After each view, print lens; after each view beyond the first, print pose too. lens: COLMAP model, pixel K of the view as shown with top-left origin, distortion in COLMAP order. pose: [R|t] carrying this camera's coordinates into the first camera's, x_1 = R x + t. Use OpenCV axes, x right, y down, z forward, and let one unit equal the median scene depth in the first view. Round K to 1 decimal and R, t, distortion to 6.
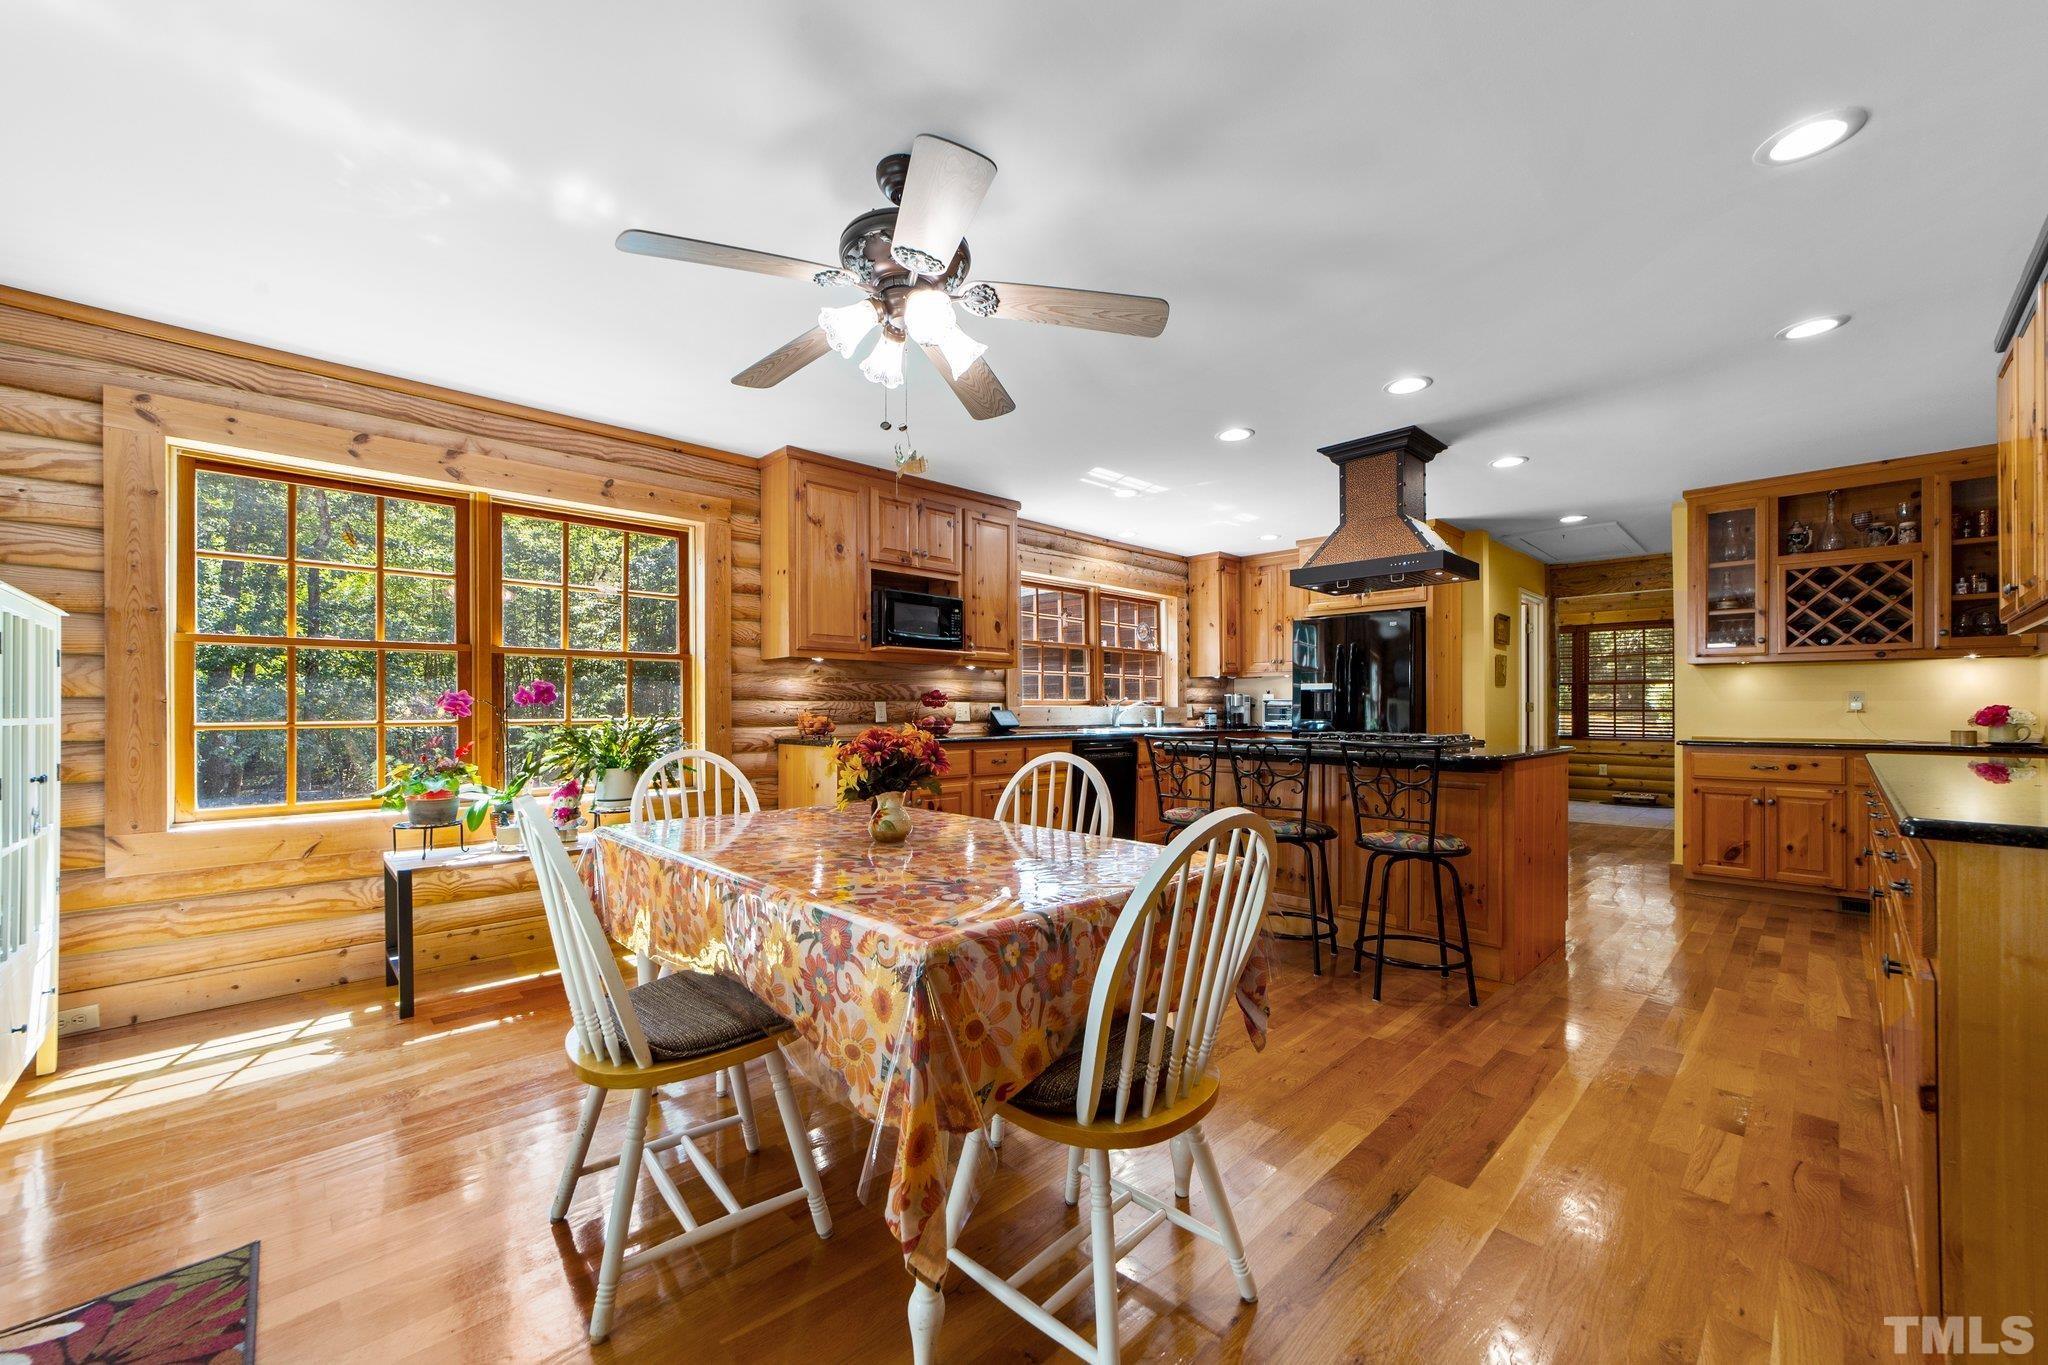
lens RADIAL K [[805.0, 0, 1036.7], [0, 805.0, 698.6], [0, 0, 1]] dist [-0.017679, 0.007276]
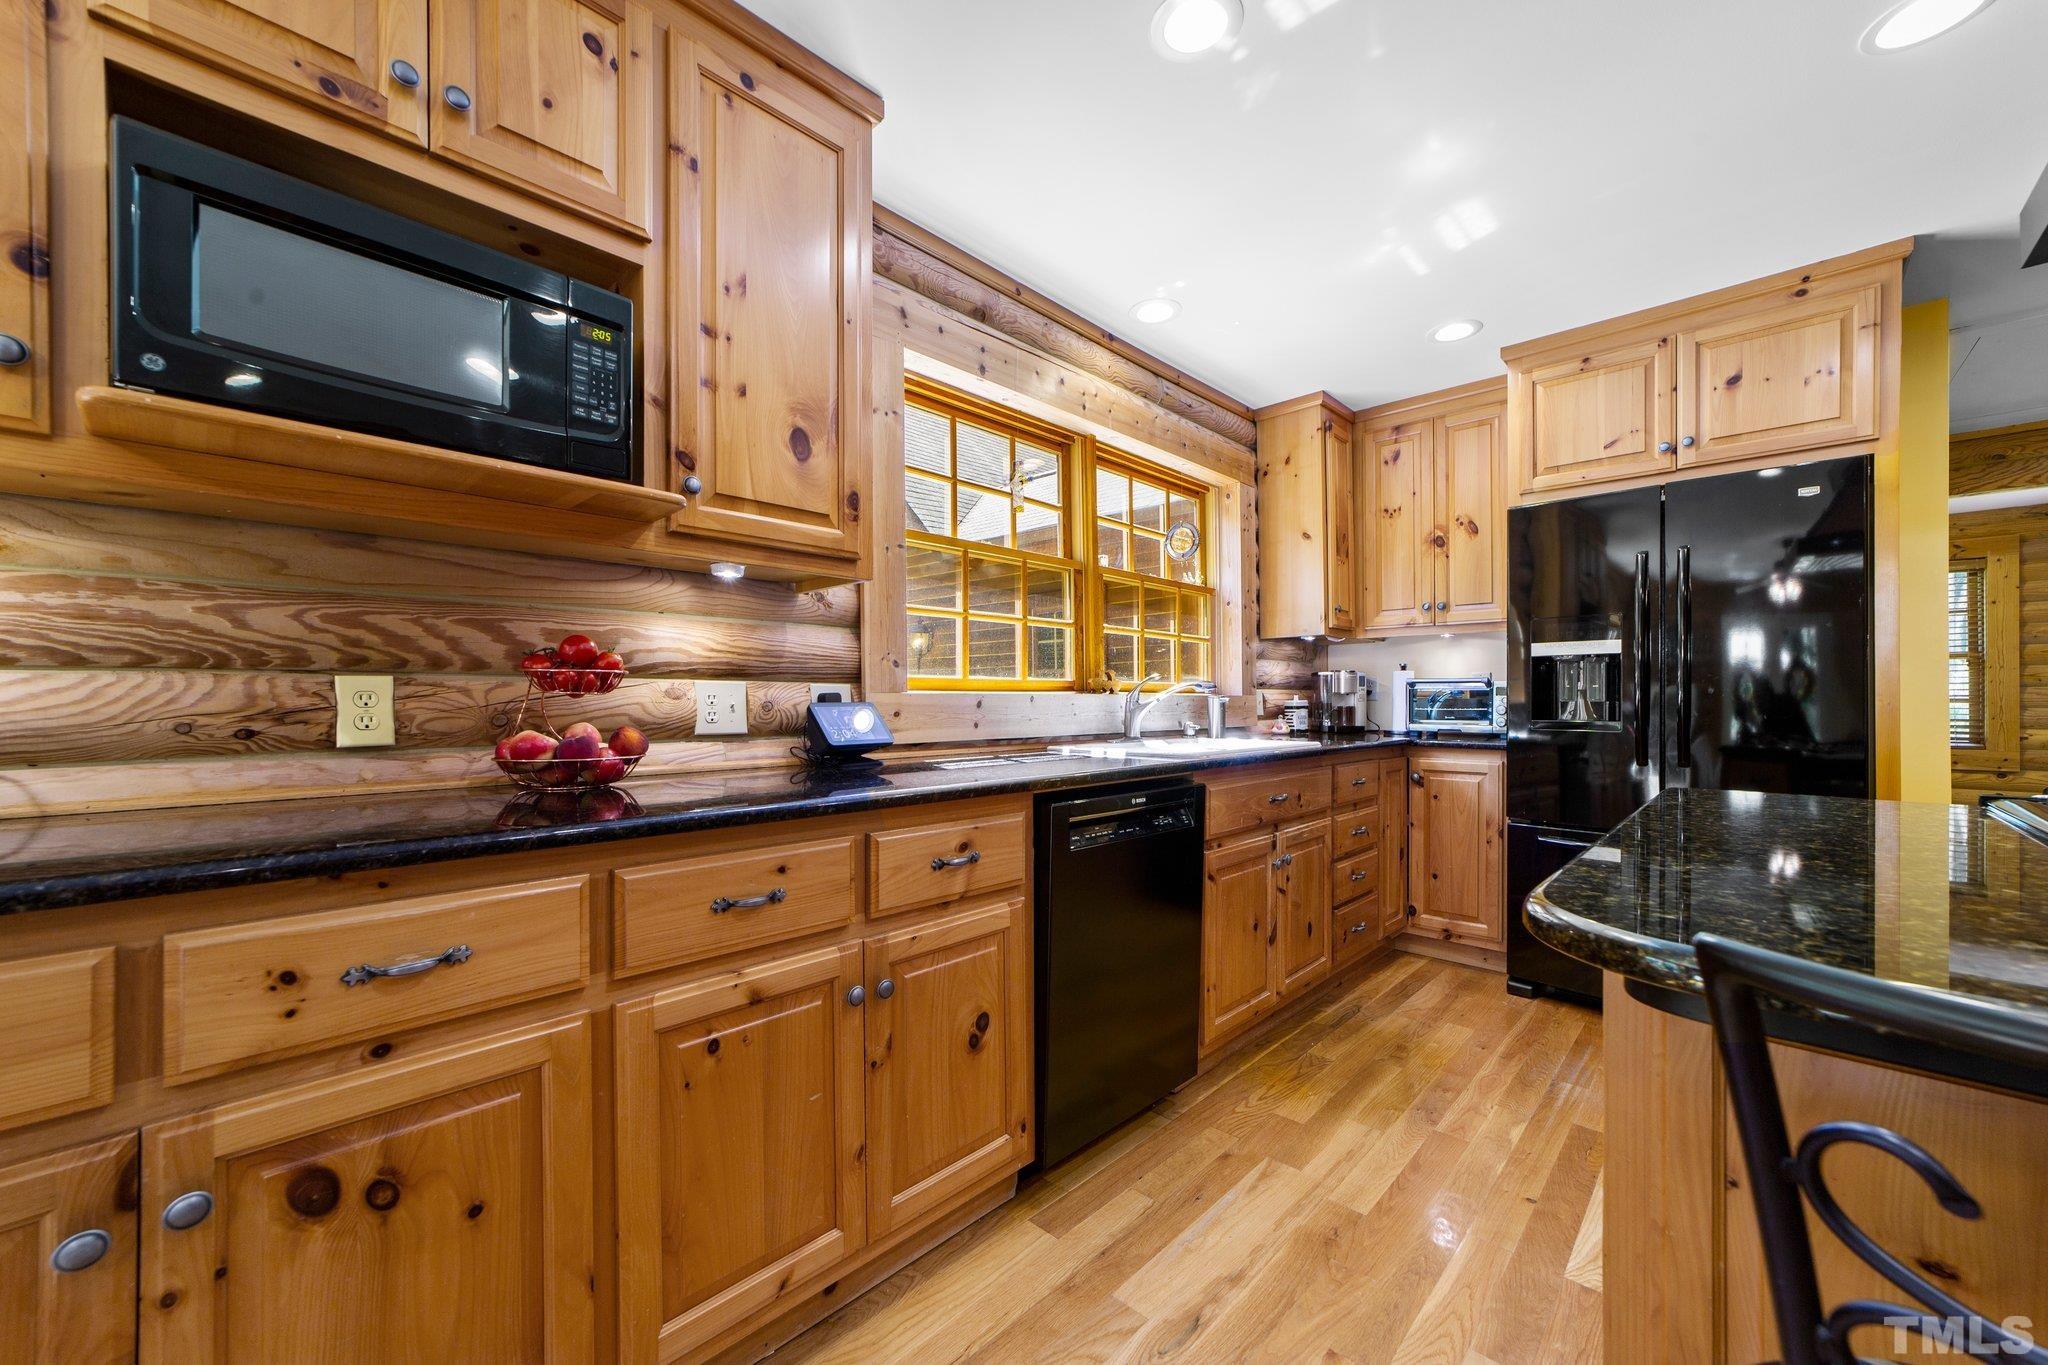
lens RADIAL K [[805.0, 0, 1036.7], [0, 805.0, 698.6], [0, 0, 1]] dist [-0.017679, 0.007276]
pose [[0.999285, -0.002583, 0.037718, 0.027299], [0.002184, 0.999941, 0.010600, 0.007598], [-0.037743, -0.010510, 0.999232, 0.541701]]
